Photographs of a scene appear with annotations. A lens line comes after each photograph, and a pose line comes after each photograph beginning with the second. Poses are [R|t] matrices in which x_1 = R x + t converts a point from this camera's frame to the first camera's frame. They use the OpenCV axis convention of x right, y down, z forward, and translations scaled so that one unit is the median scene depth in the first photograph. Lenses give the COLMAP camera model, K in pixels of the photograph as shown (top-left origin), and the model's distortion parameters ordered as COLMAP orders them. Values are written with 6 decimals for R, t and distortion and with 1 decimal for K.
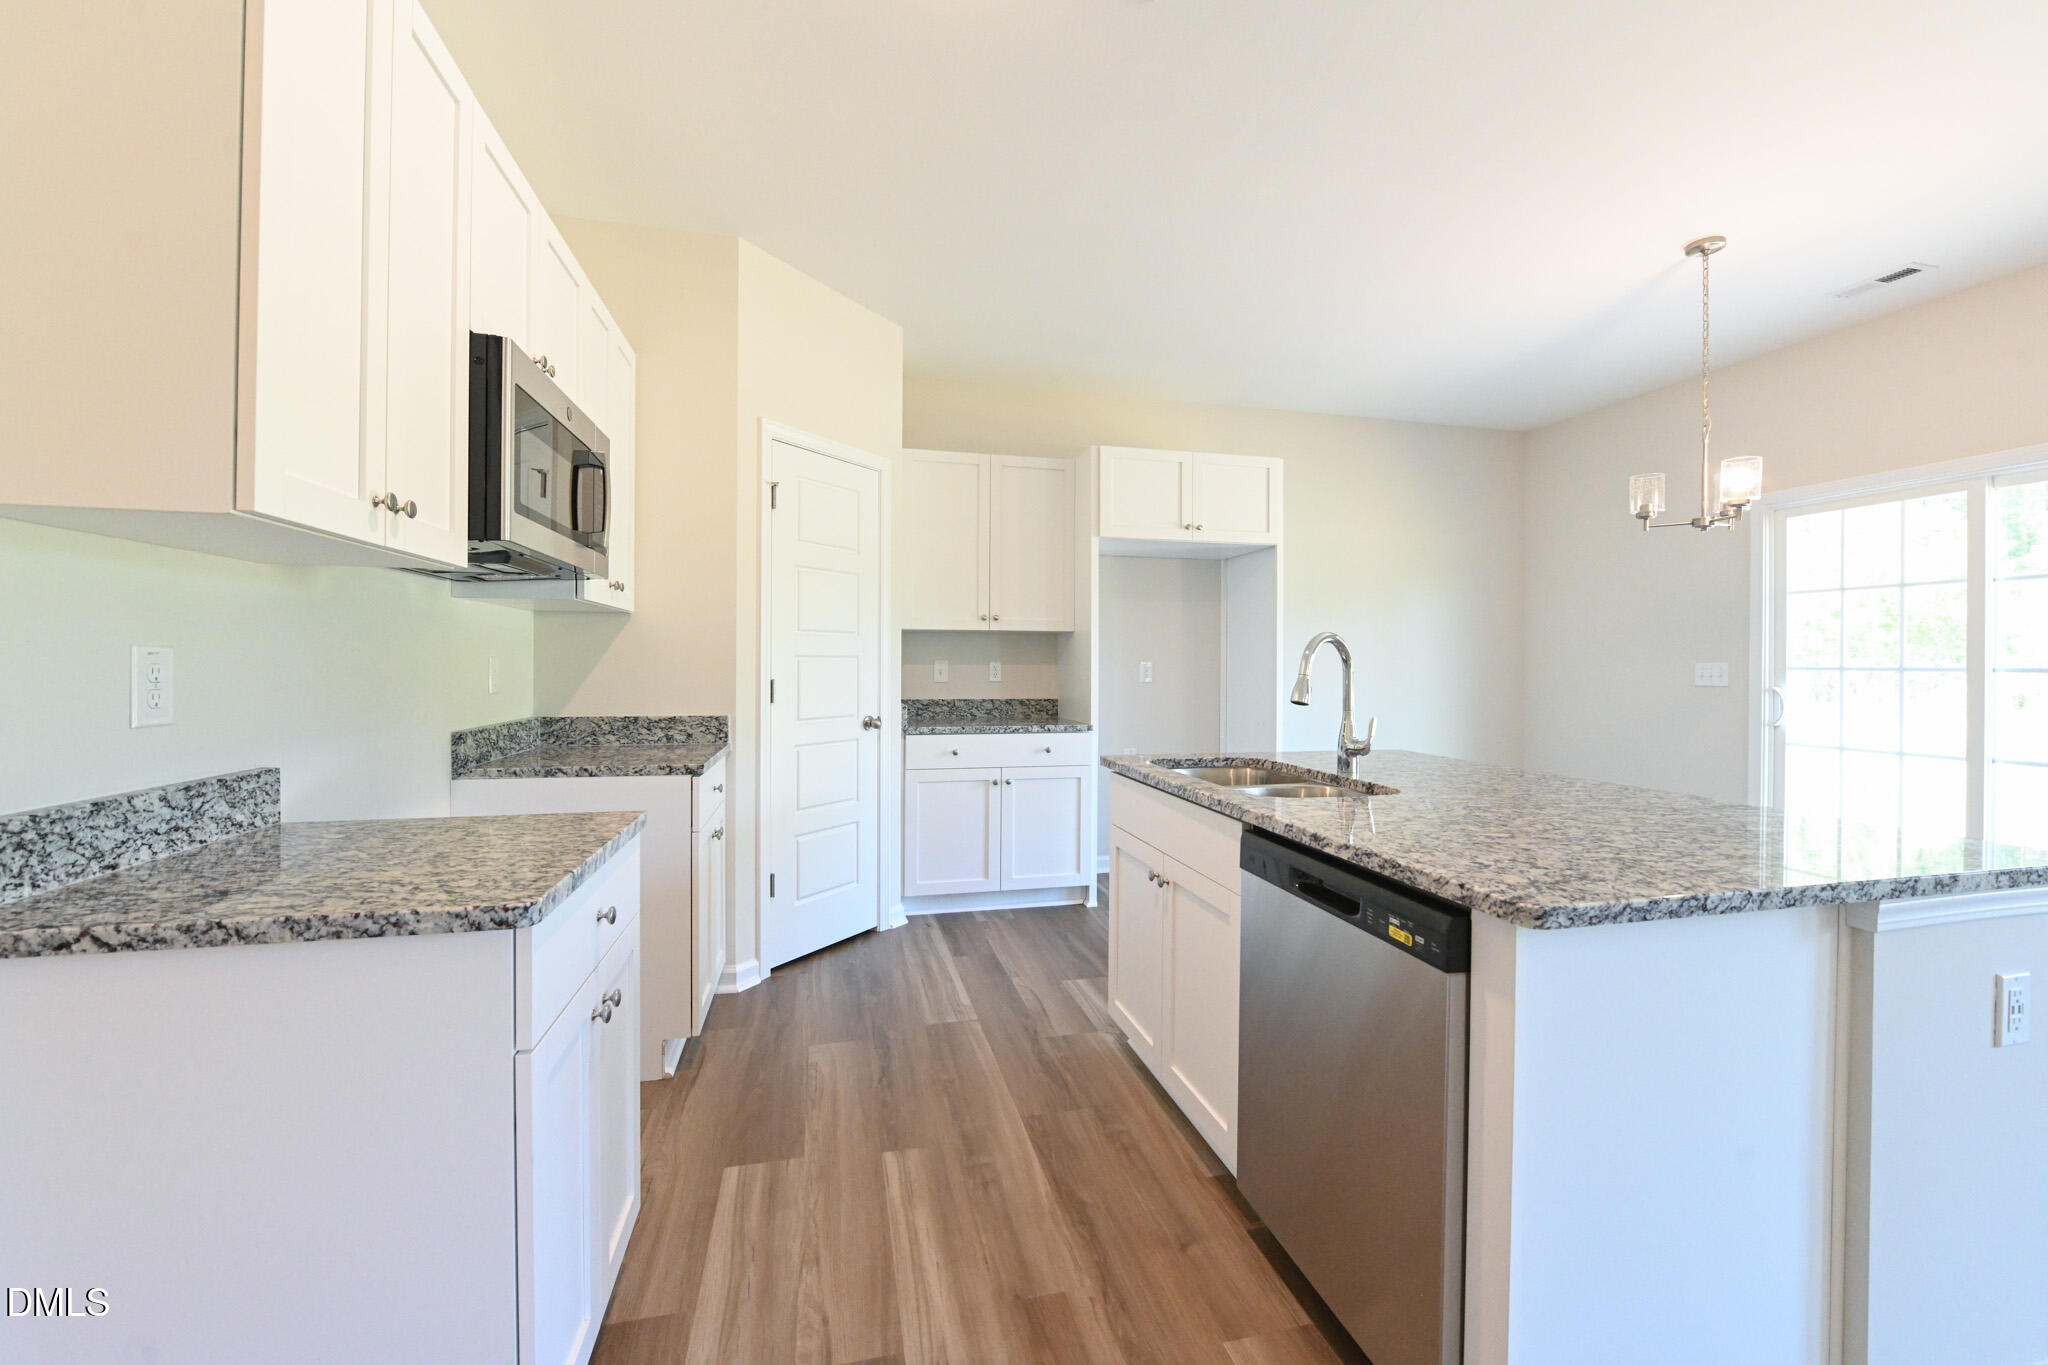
lens RADIAL K [[818.3, 0, 1023.5], [0, 818.3, 670.2], [0, 0, 1]] dist [-0.013810, -0.001377]
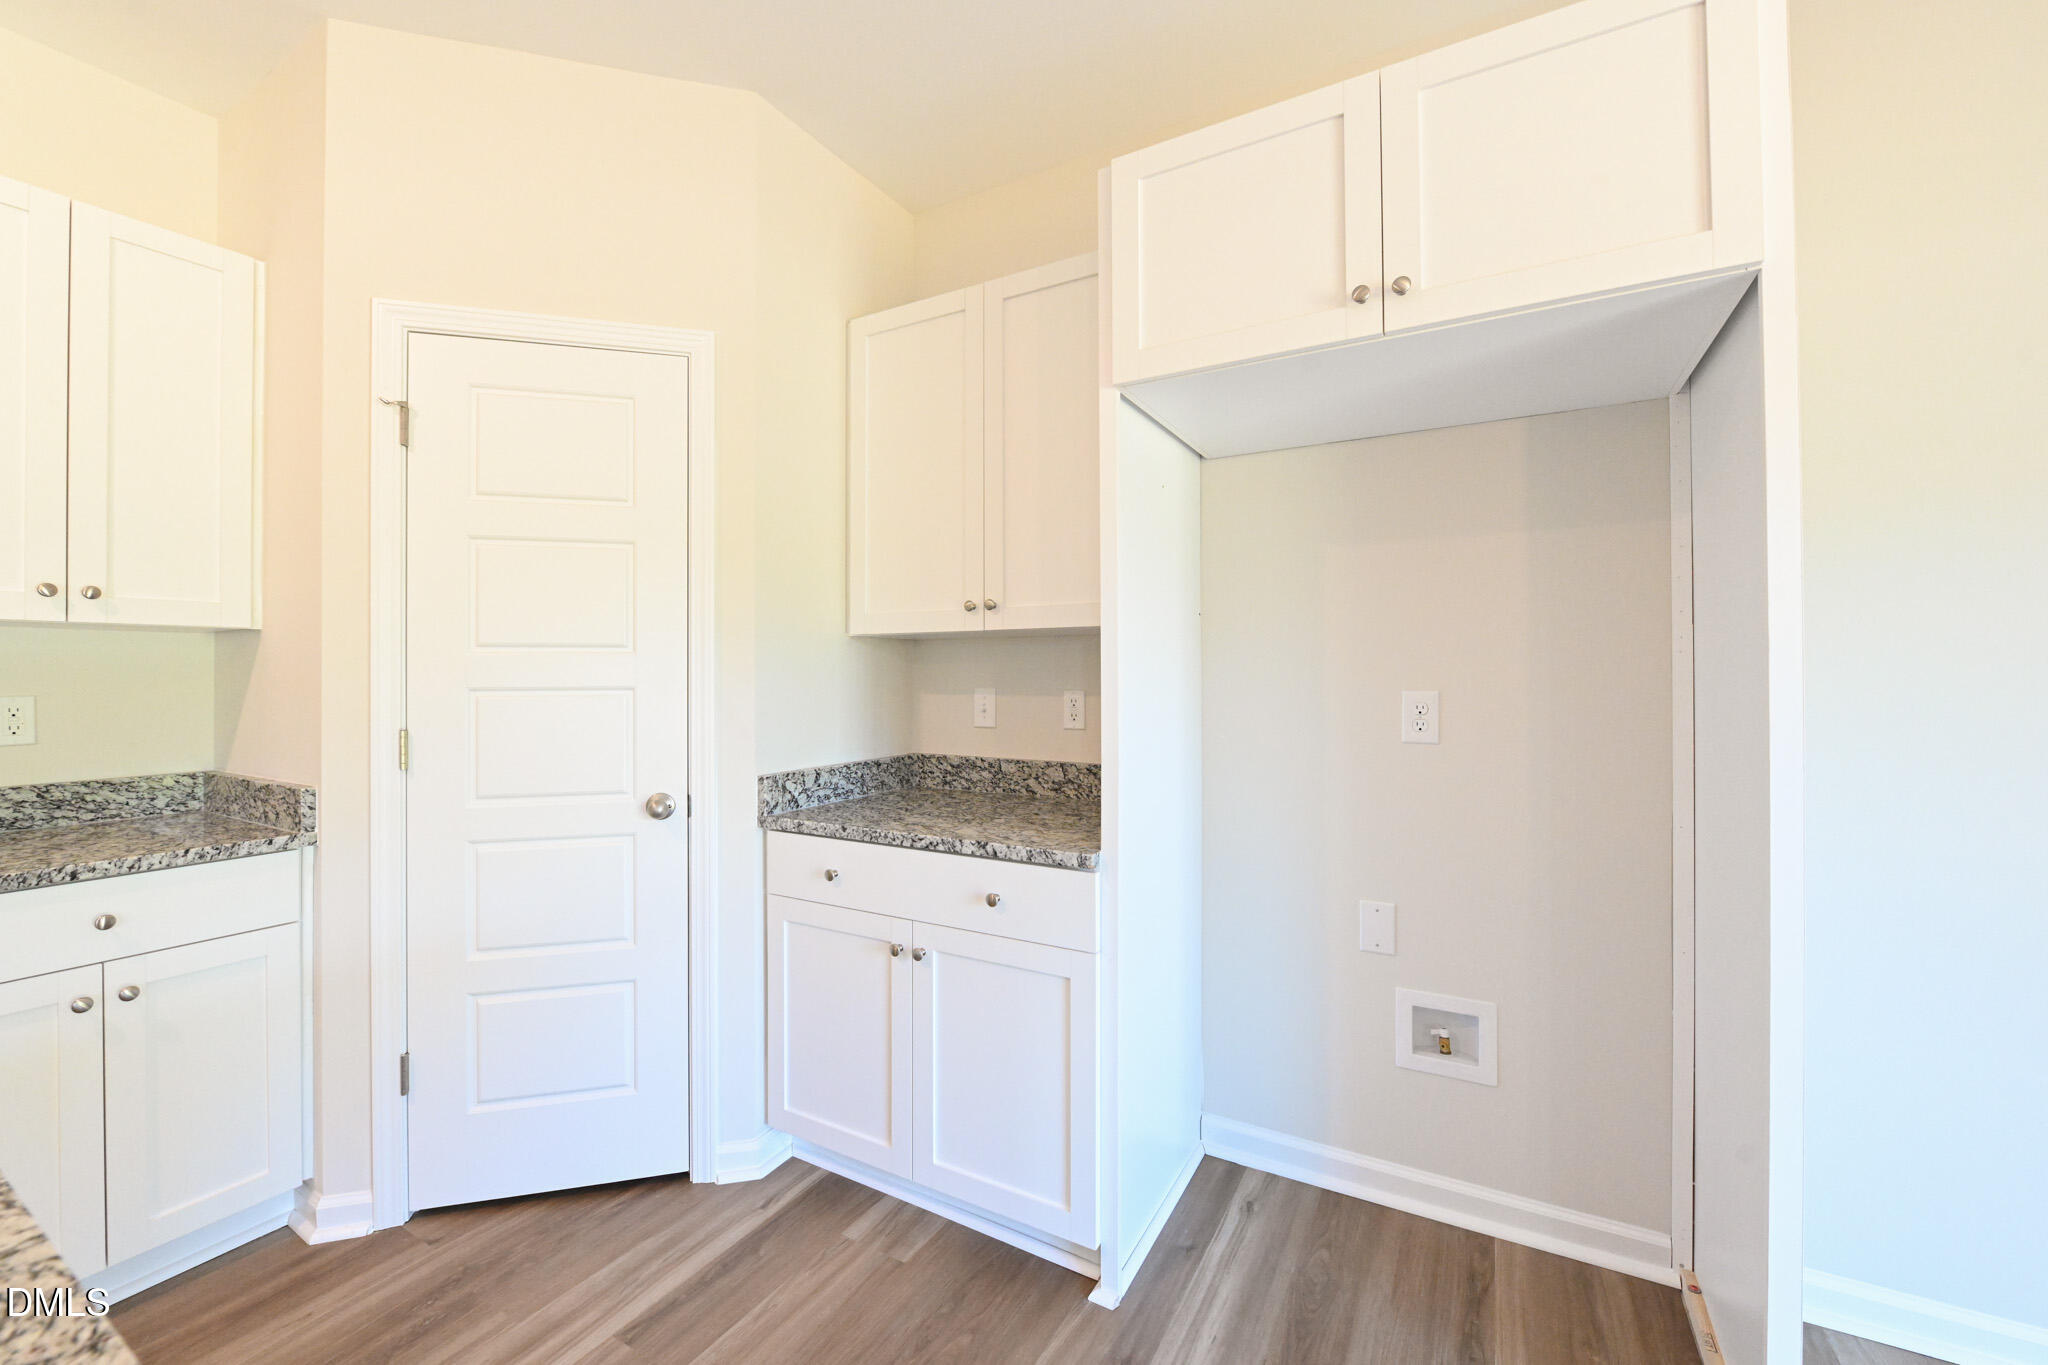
lens RADIAL K [[818.3, 0, 1020.4], [0, 818.3, 672.4], [0, 0, 1]] dist [-0.013810, -0.001377]
pose [[0.730002, -0.010245, -0.683368, 0.353980], [0.001767, 0.999913, -0.013103, -0.017992], [0.683442, 0.008357, 0.729957, 0.722105]]
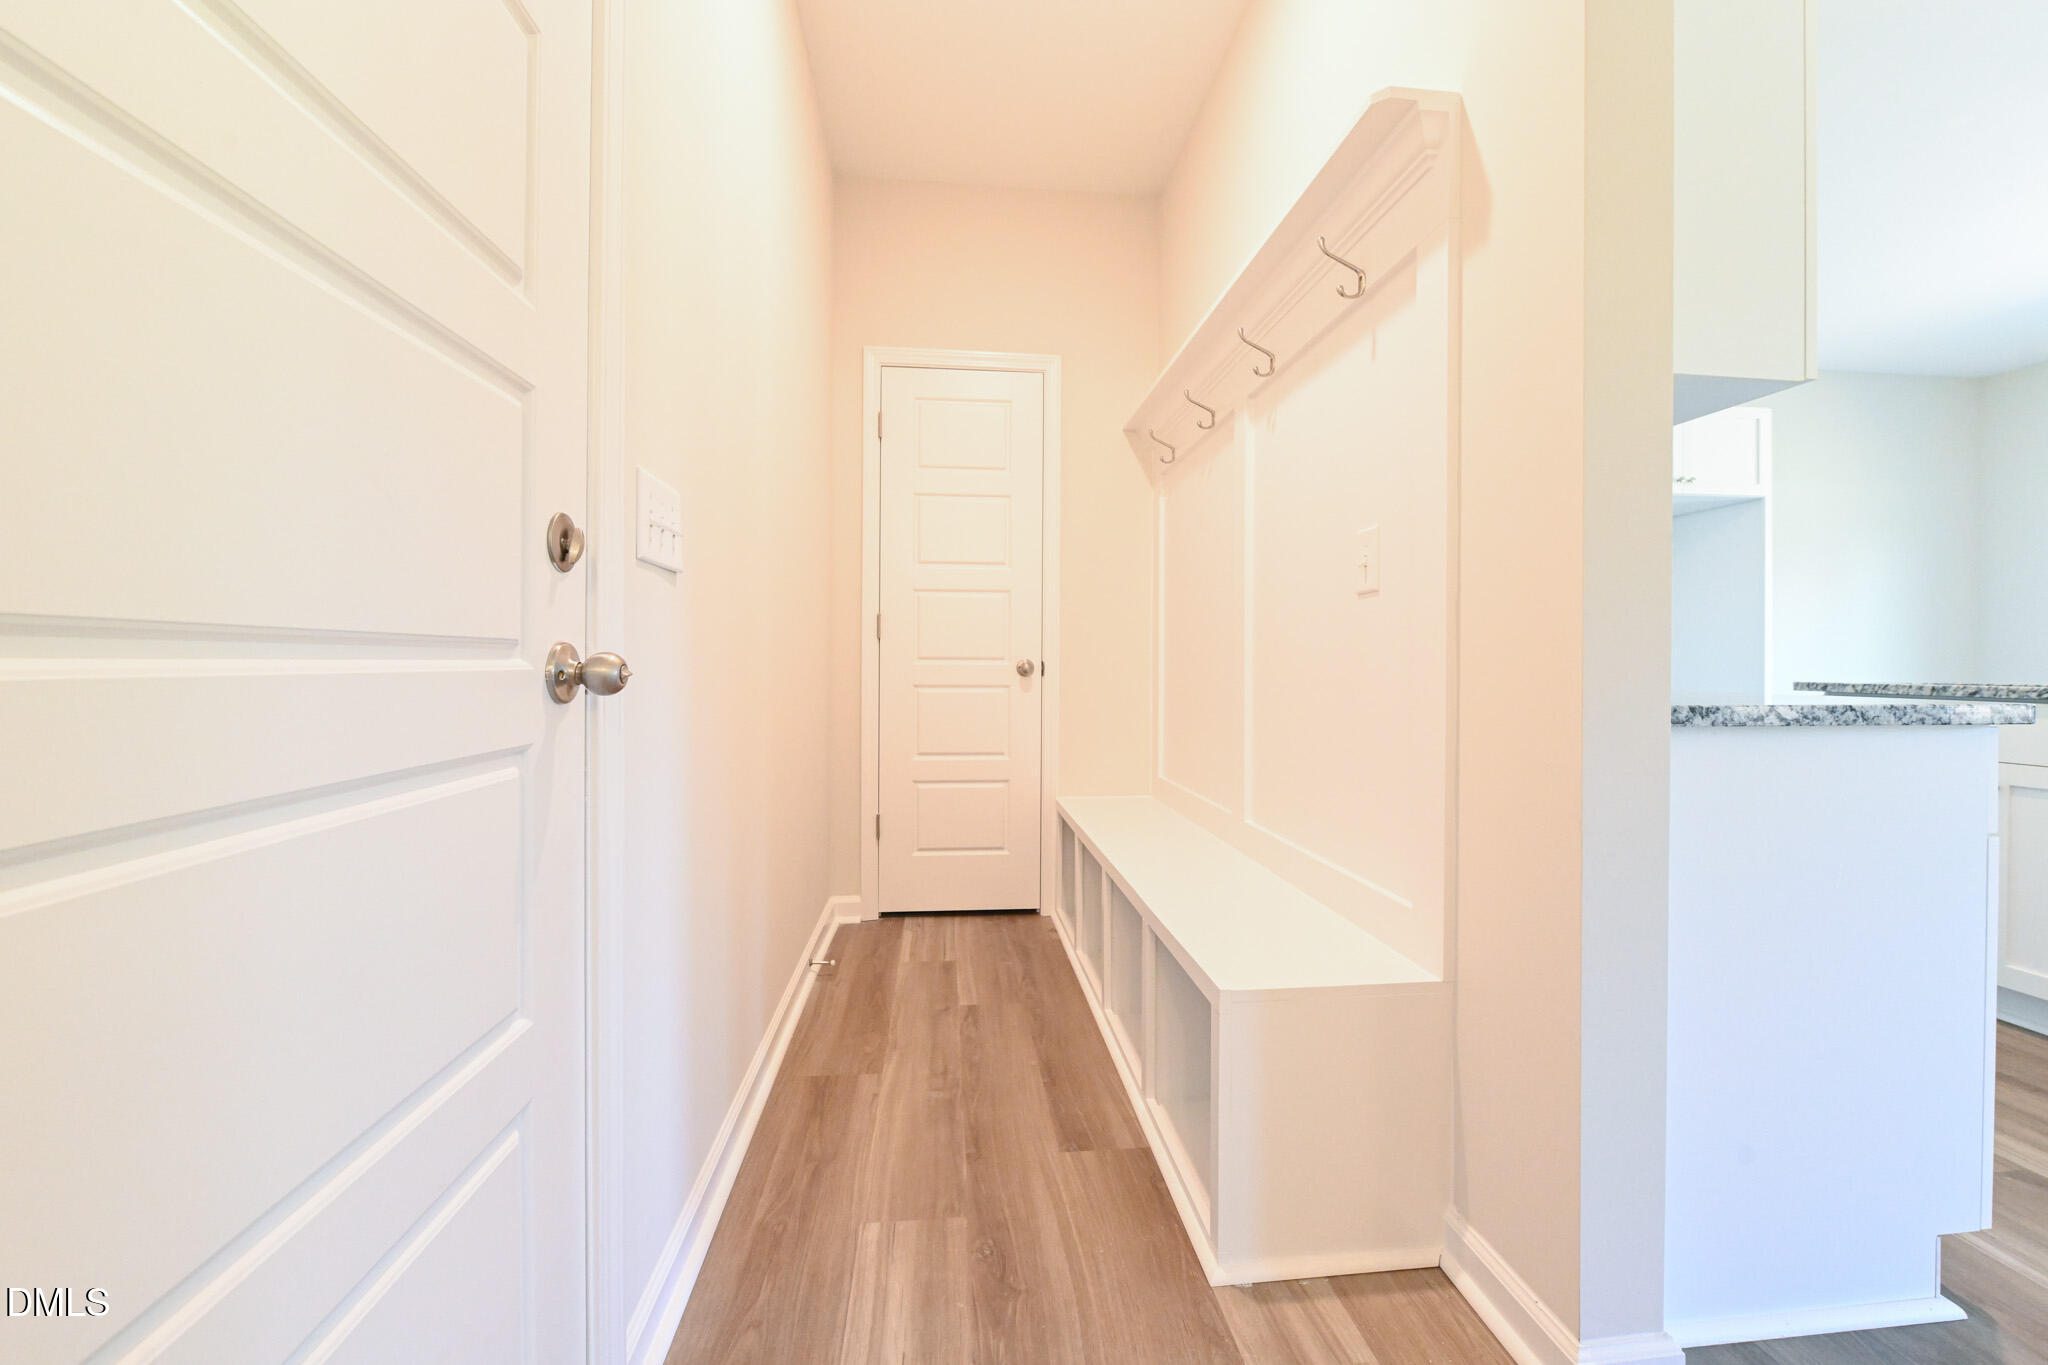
lens RADIAL K [[818.3, 0, 1028.0], [0, 818.3, 674.6], [0, 0, 1]] dist [-0.013810, -0.001377]
pose [[0.991911, -0.005643, -0.126808, -0.502056], [0.005293, 0.999981, -0.003094, 0.064847], [0.126823, 0.002398, 0.991922, -0.080327]]
